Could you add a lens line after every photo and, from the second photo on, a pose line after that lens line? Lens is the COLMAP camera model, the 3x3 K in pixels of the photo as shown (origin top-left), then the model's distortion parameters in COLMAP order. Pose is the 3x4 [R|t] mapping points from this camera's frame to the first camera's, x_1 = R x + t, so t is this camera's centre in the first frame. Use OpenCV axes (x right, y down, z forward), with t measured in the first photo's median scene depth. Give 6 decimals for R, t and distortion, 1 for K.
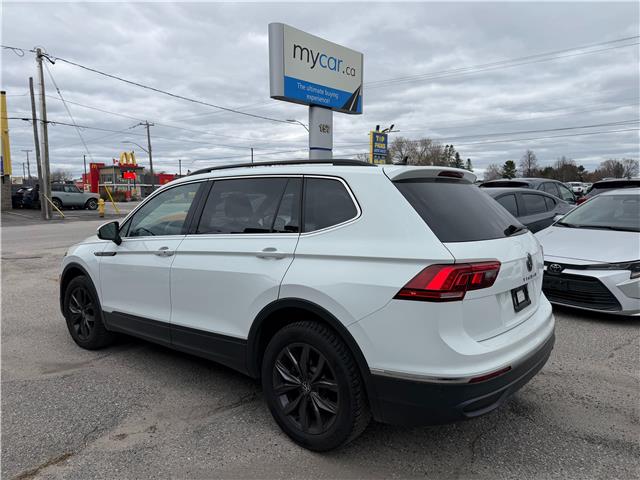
lens RADIAL K [[456.8, 0, 315.9], [0, 456.8, 237.5], [0, 0, 1]] dist [0.023710, -0.018685]
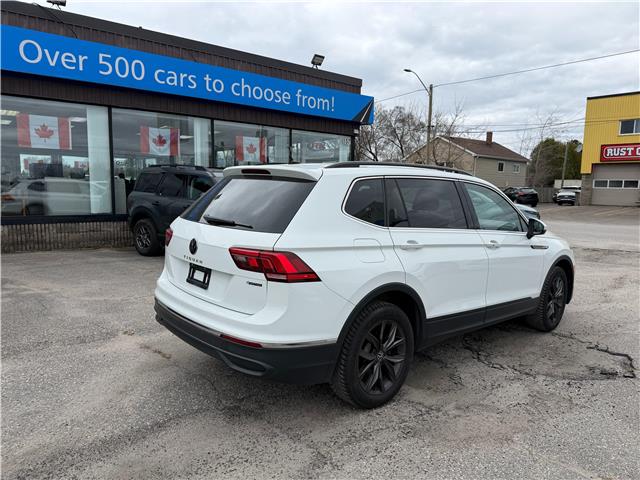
lens RADIAL K [[448.8, 0, 321.2], [0, 448.8, 239.4], [0, 0, 1]] dist [0.046749, -0.059364]
pose [[-0.143853, 0.117281, -0.982625, 0.935236], [-0.113821, 0.984402, 0.134156, -0.093570], [0.983032, 0.131142, -0.128260, 0.887044]]
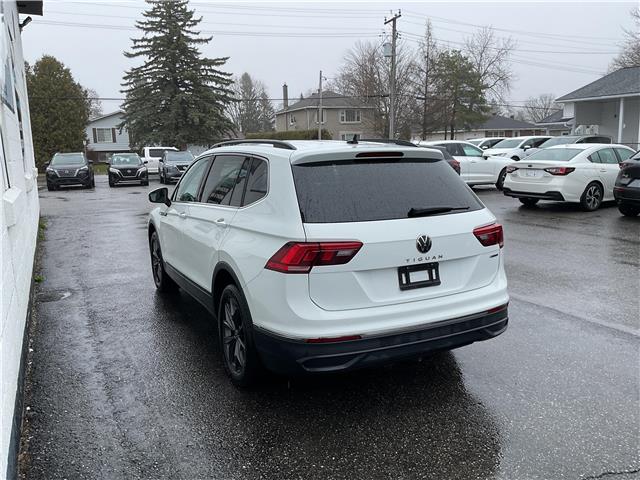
lens RADIAL K [[530.5, 0, 314.2], [0, 530.5, 237.8], [0, 0, 1]] dist [0.002597, -0.002157]
pose [[0.916625, 0.057319, -0.395617, 0.428485], [-0.020135, 0.995031, 0.097513, -0.042787], [0.399241, -0.081417, 0.913224, -0.111188]]
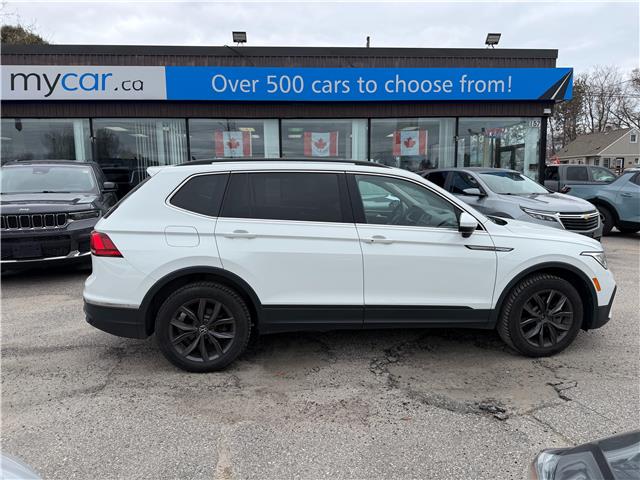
lens RADIAL K [[448.8, 0, 319.6], [0, 448.8, 238.7], [0, 0, 1]] dist [0.046749, -0.059364]
pose [[-0.683079, 0.107051, -0.722457, 0.674075], [-0.056191, 0.978564, 0.198129, -0.161849], [0.728180, 0.175933, -0.662421, 1.577318]]
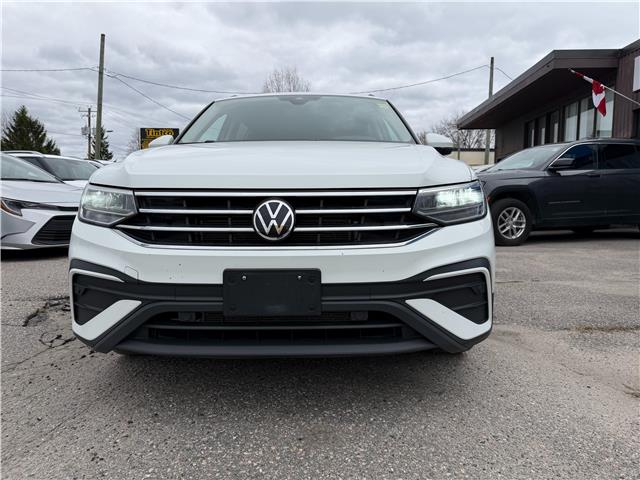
lens RADIAL K [[448.8, 0, 321.0], [0, 448.8, 237.5], [0, 0, 1]] dist [0.046749, -0.059364]
pose [[-0.635893, -0.061139, 0.769352, -0.841643], [0.071169, 0.987965, 0.137335, 0.020174], [-0.768489, 0.142084, -0.623889, 1.497846]]
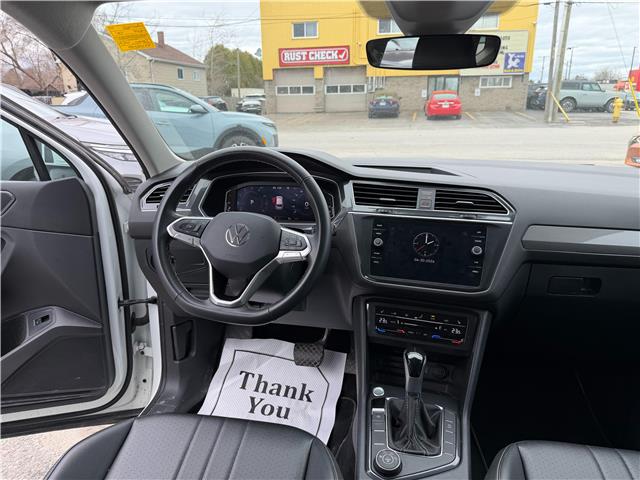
lens RADIAL K [[448.8, 0, 310.8], [0, 448.8, 243.1], [0, 0, 1]] dist [0.046749, -0.059364]
pose [[0.493844, 0.259000, -0.830082, -0.125757], [-0.070857, 0.963423, 0.258450, -0.049047], [0.866659, -0.068817, 0.494133, 0.899899]]
